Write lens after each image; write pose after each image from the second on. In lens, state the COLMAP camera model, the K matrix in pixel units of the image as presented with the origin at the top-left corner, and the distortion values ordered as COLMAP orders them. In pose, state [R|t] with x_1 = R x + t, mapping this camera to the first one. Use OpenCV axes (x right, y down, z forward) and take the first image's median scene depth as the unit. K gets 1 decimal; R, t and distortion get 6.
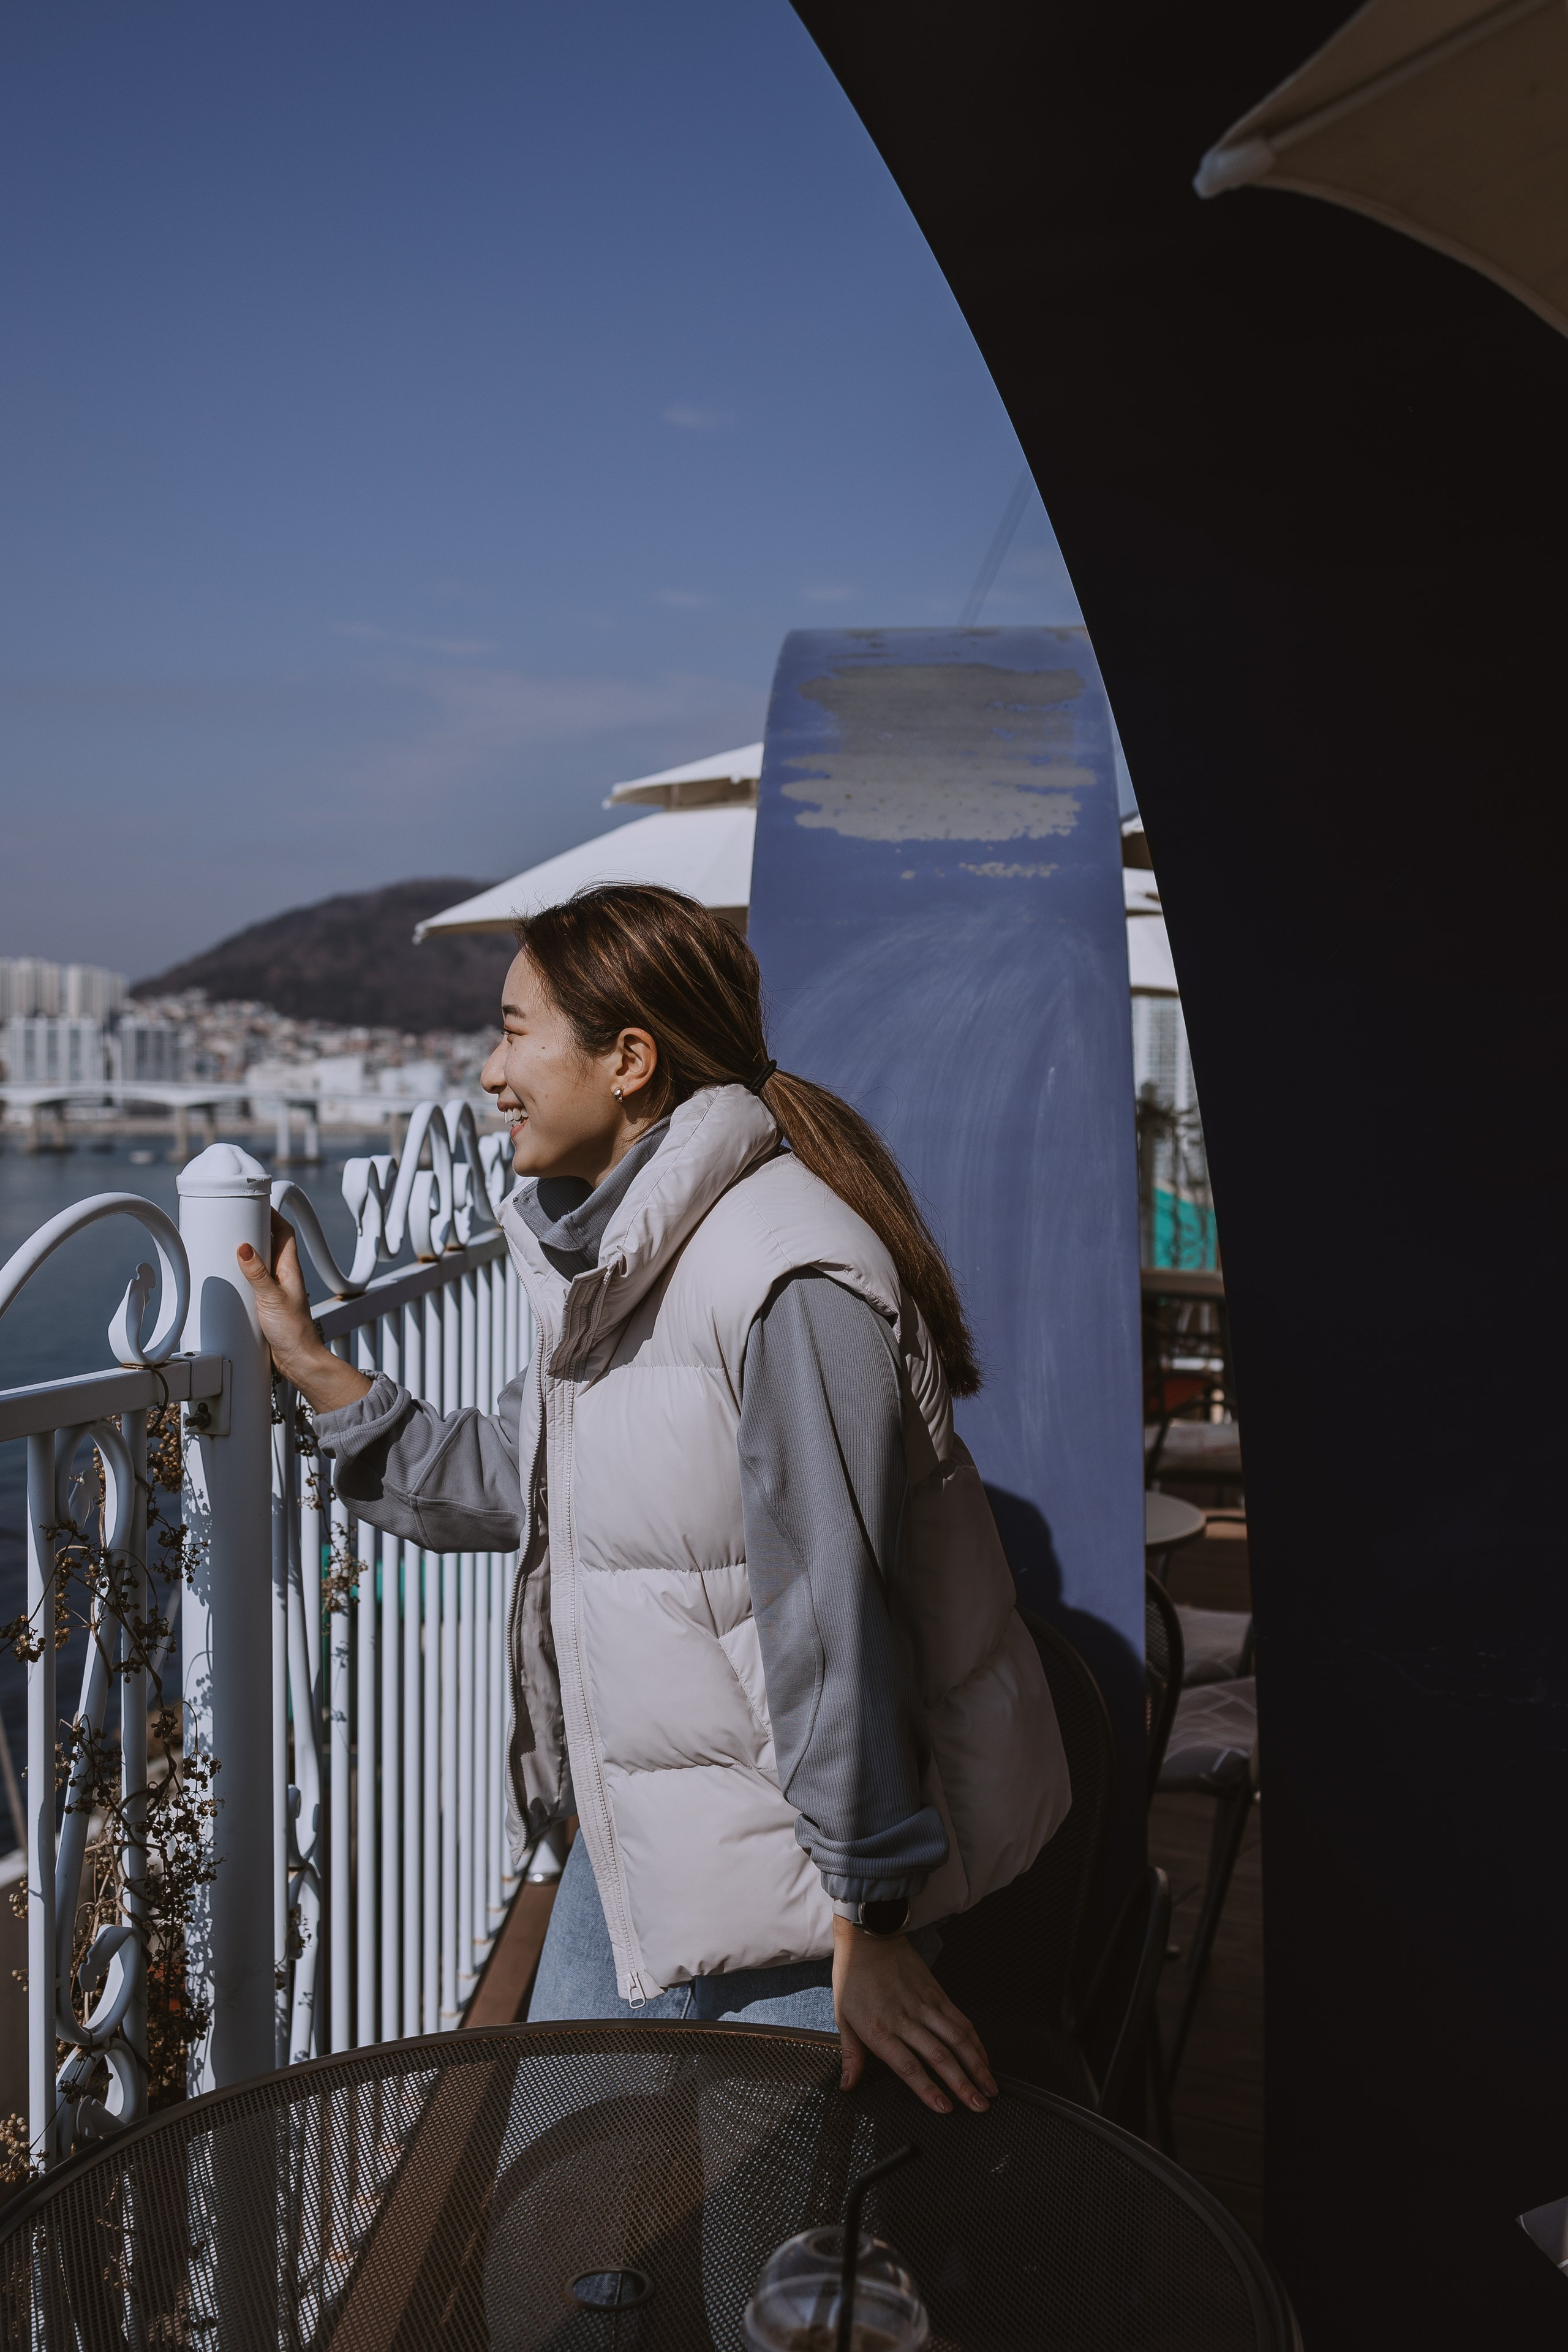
lens RADIAL K [[2336.3, 0, 775.0], [0, 2336.3, 1180.6], [0, 0, 1]] dist [-0.021789, -0.036700]
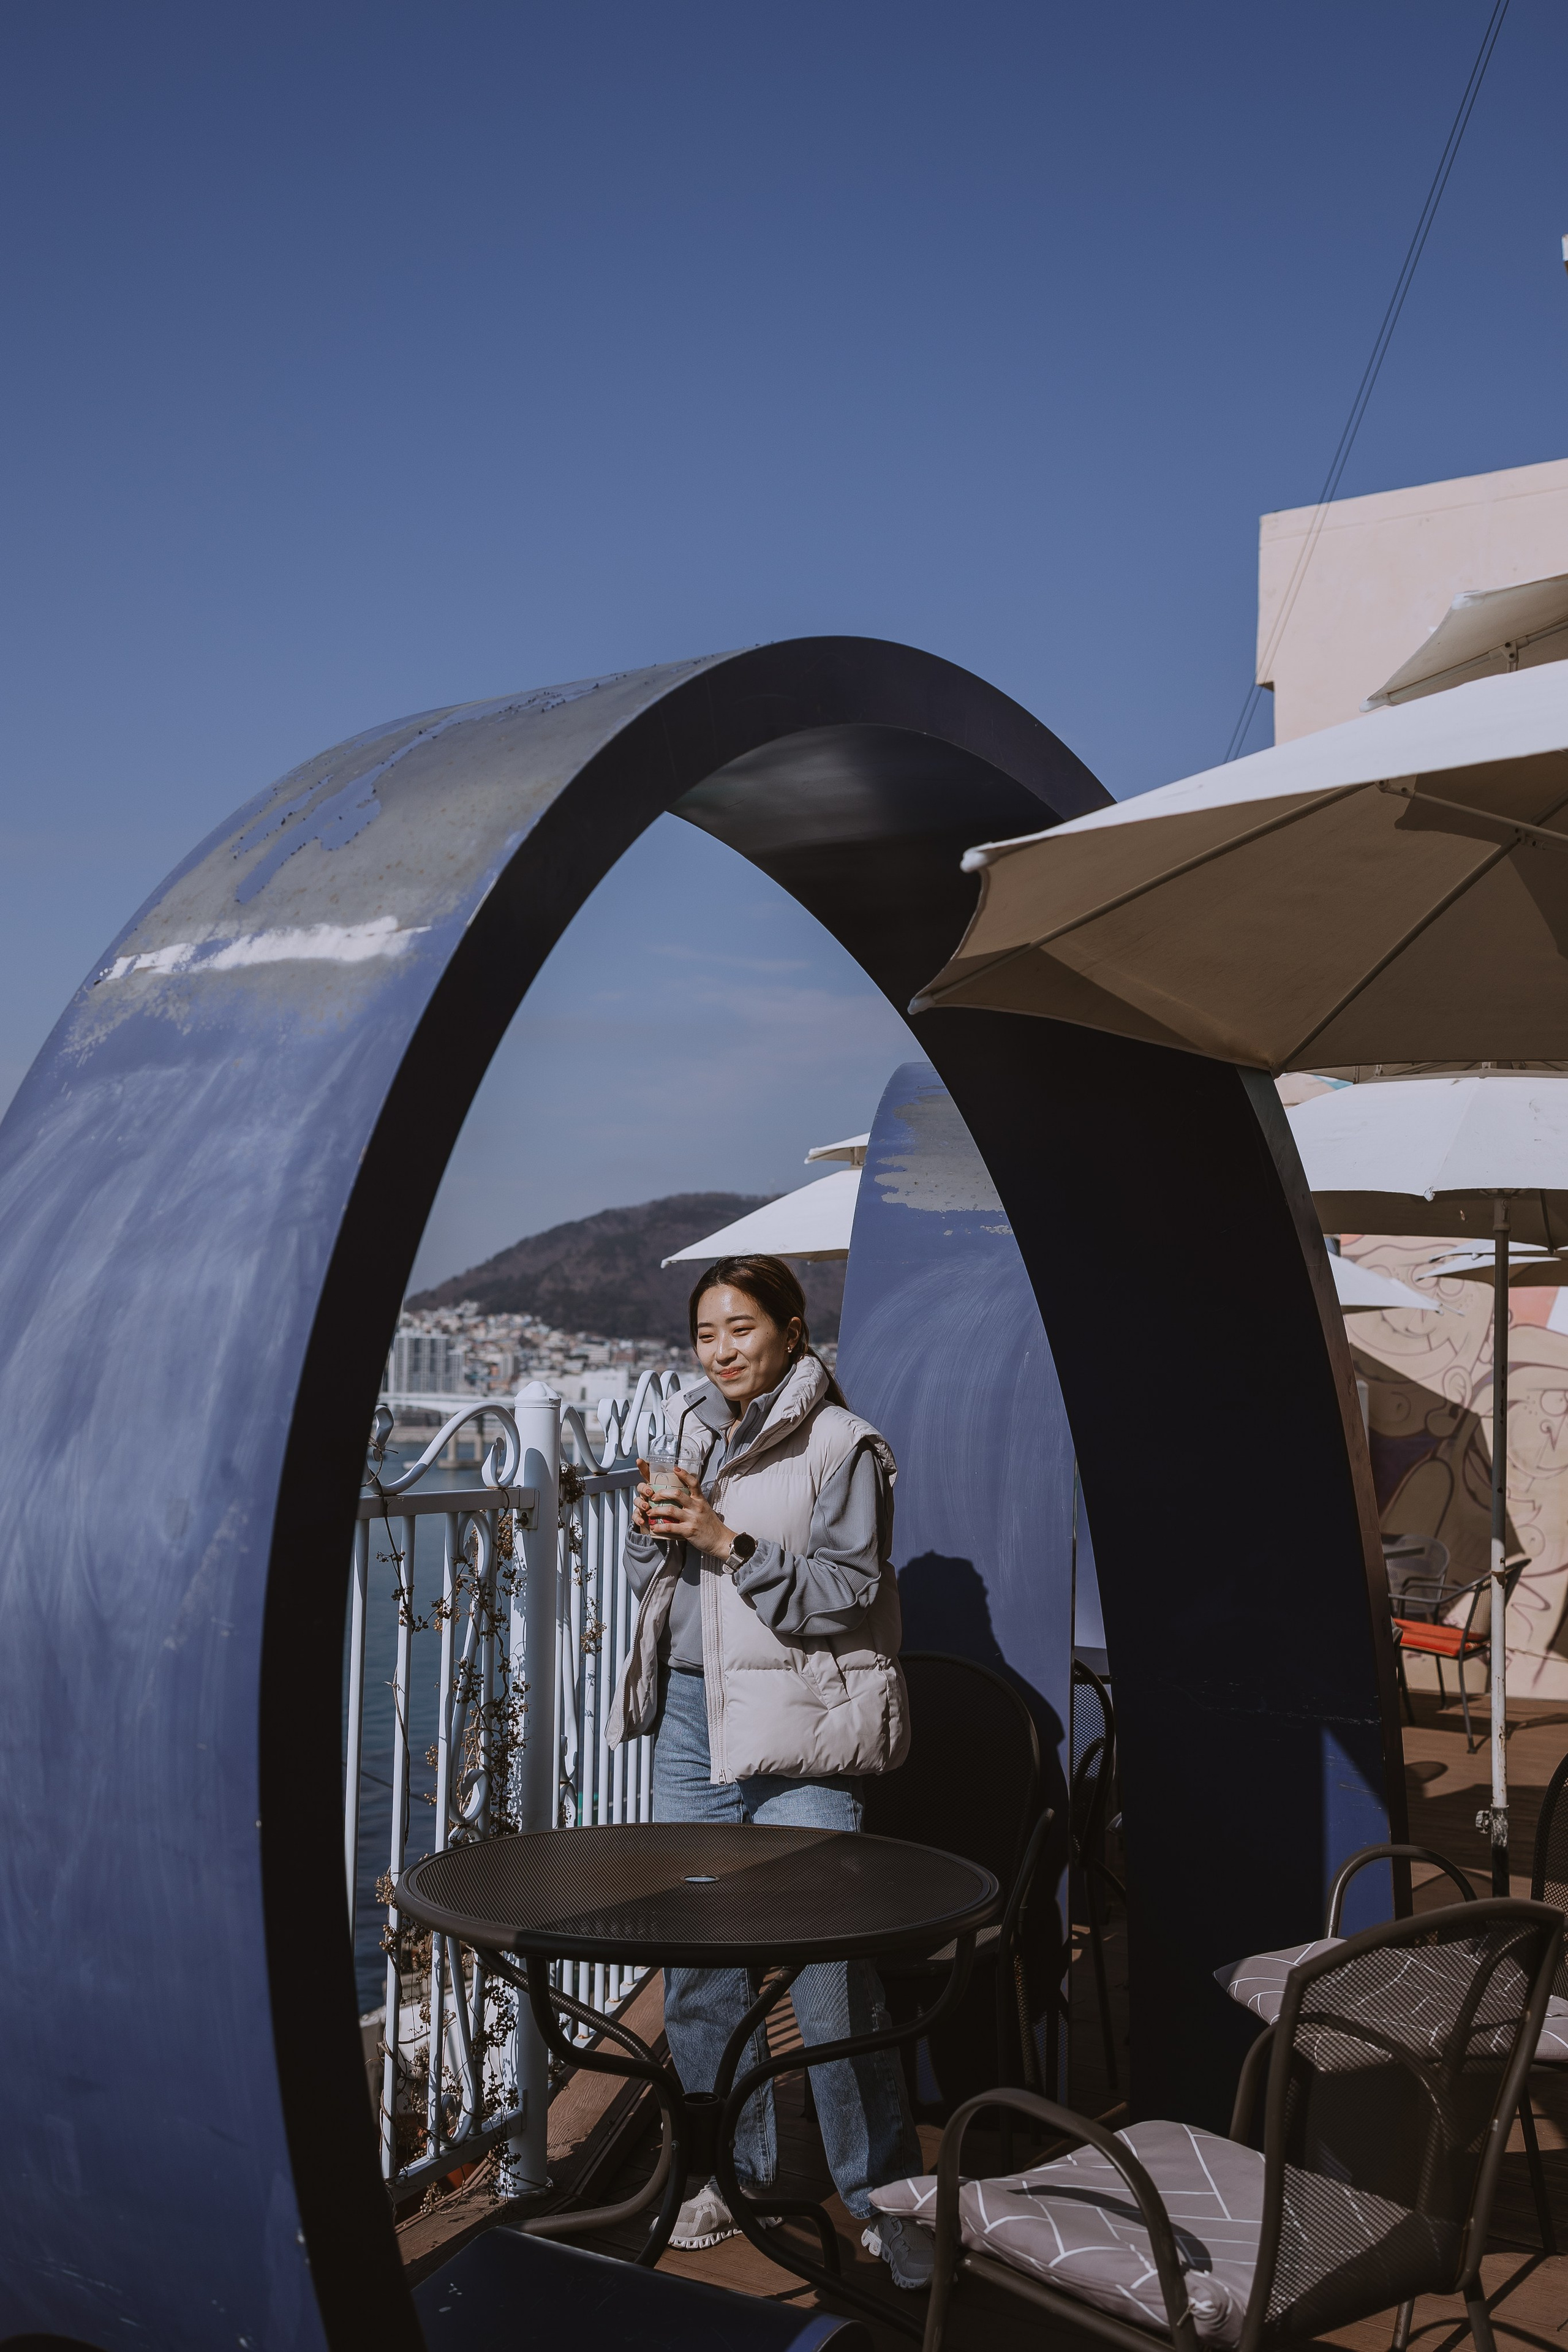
lens RADIAL K [[2331.9, 0, 772.9], [0, 2331.9, 1177.2], [0, 0, 1]] dist [-0.023024, -0.031720]
pose [[0.993602, -0.004748, -0.112842, 0.160536], [-0.010497, 0.990909, -0.134126, 0.065083], [0.112453, 0.134453, 0.984519, -0.817623]]
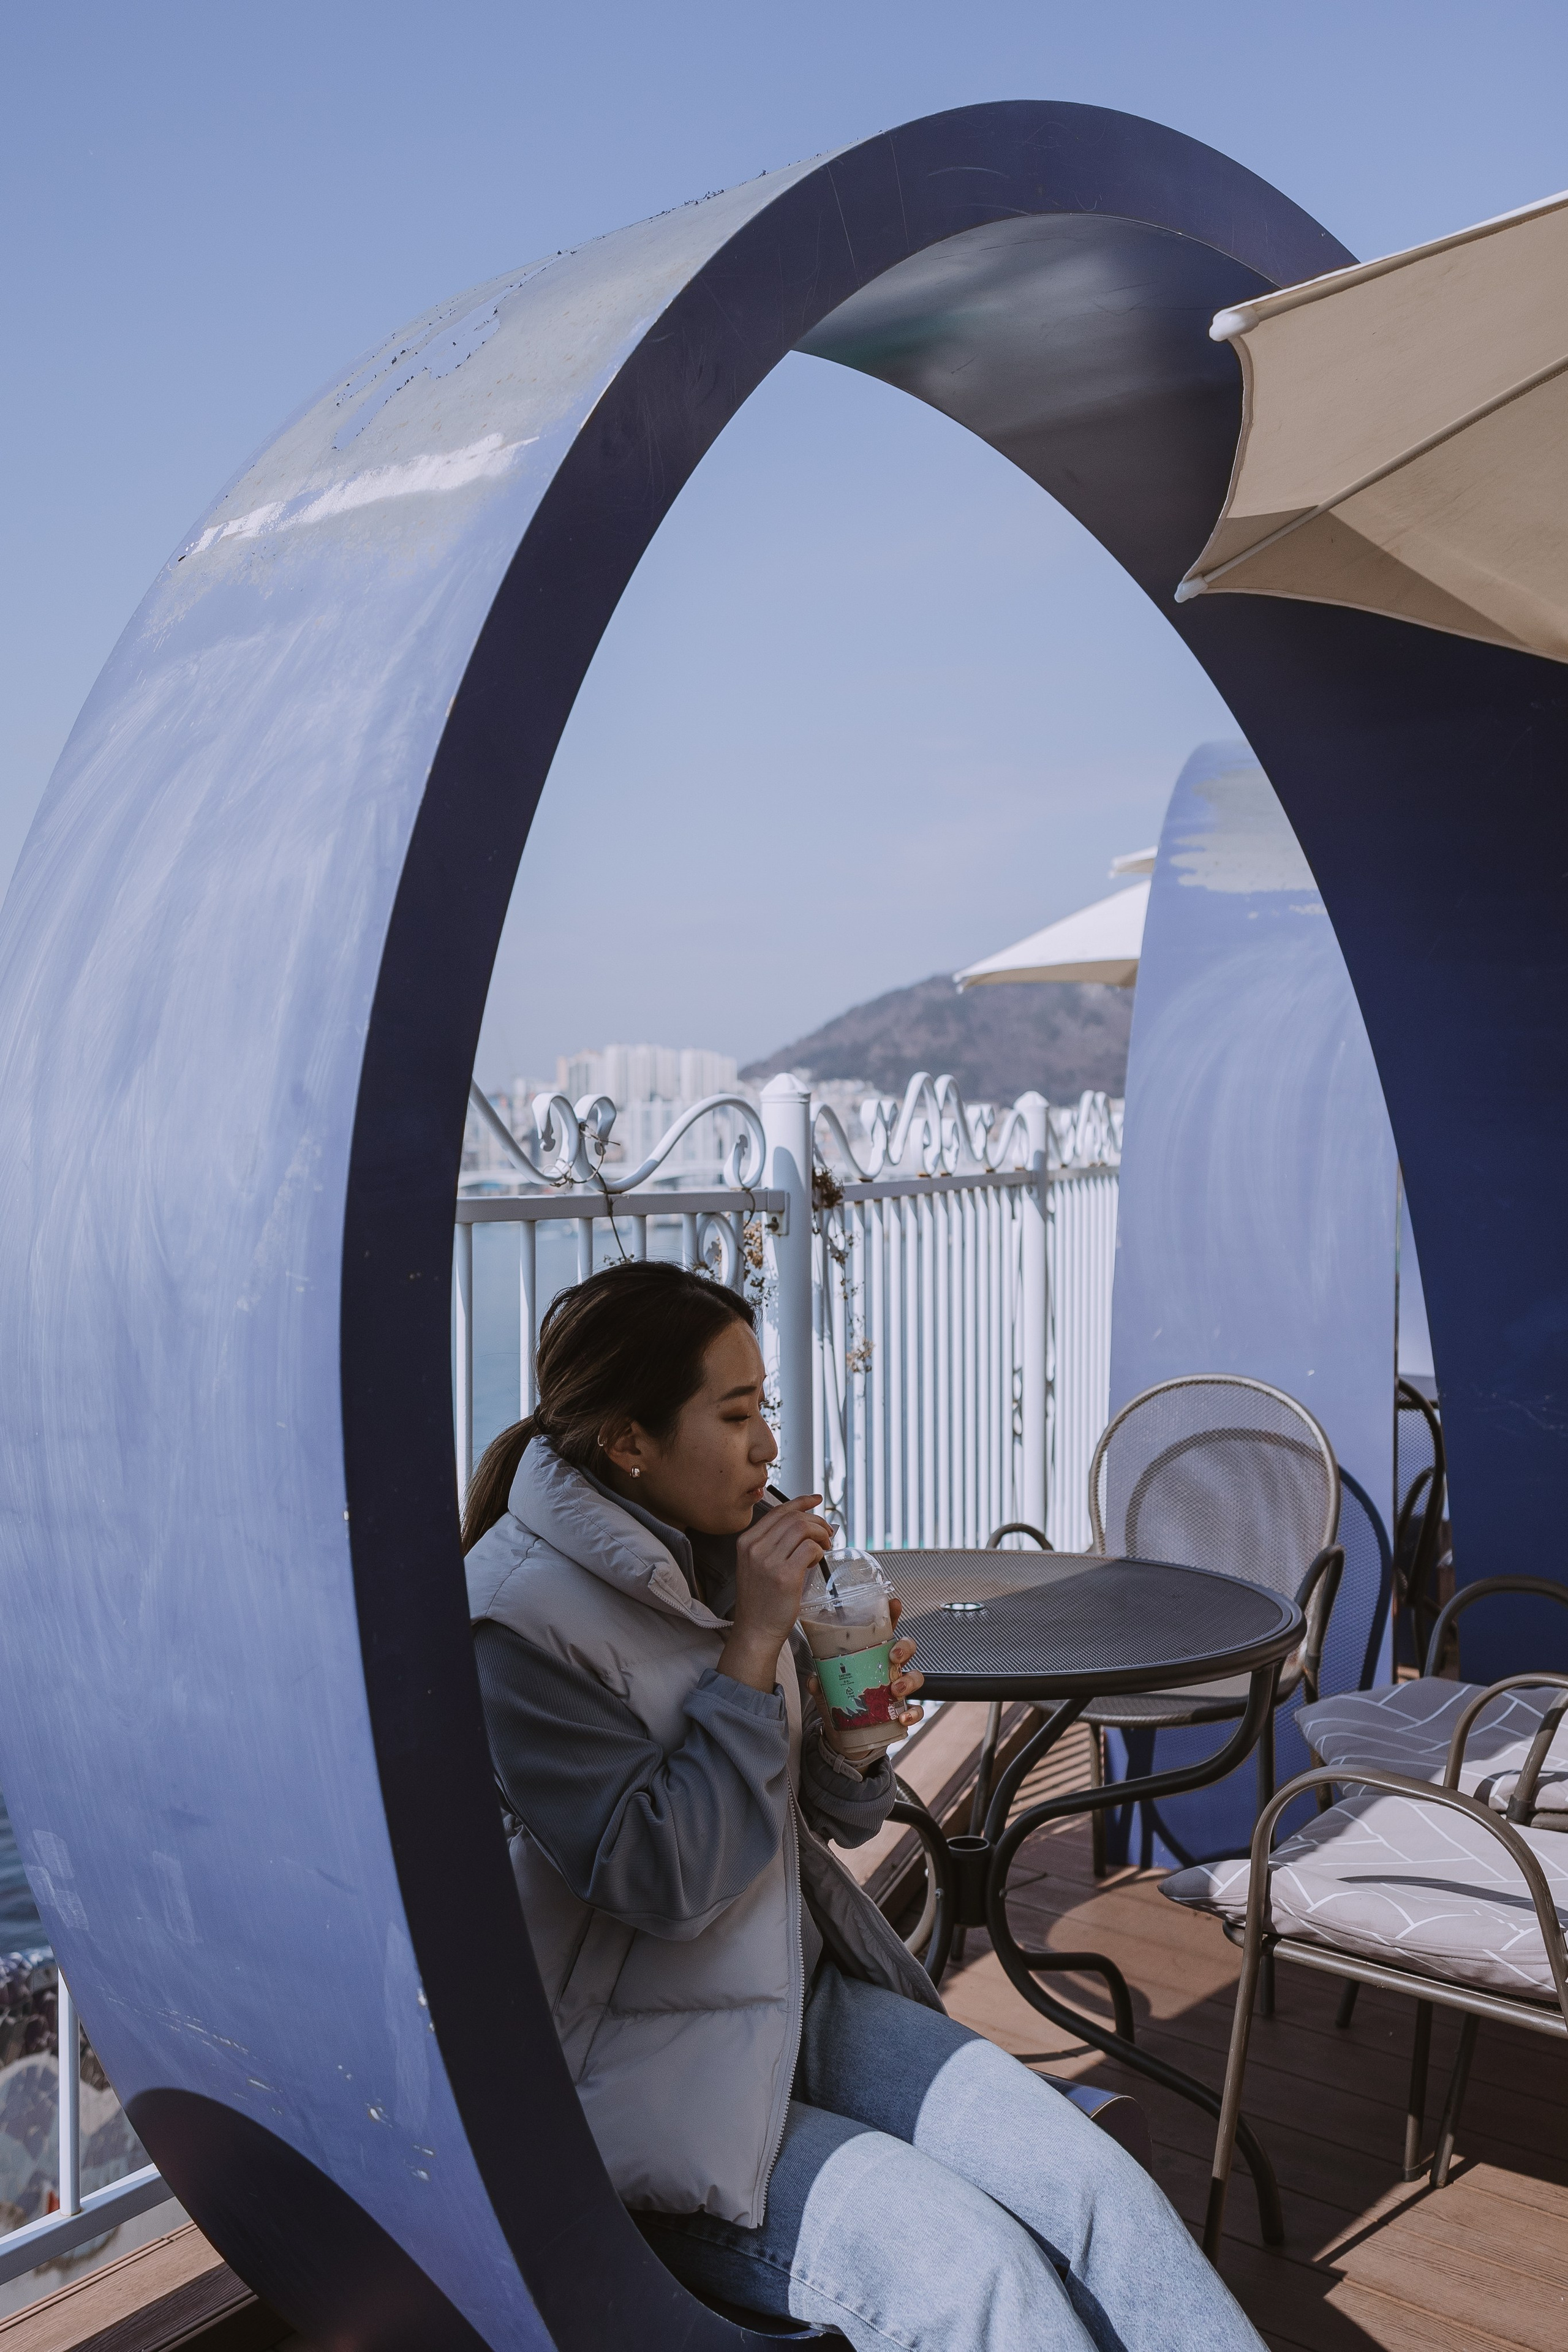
lens RADIAL K [[2331.9, 0, 772.9], [0, 2331.9, 1177.2], [0, 0, 1]] dist [-0.023024, -0.031720]
pose [[0.967377, -0.014027, -0.252954, 0.179782], [0.005724, 0.999421, -0.033529, 0.106486], [0.253278, 0.030987, 0.966897, -0.636031]]
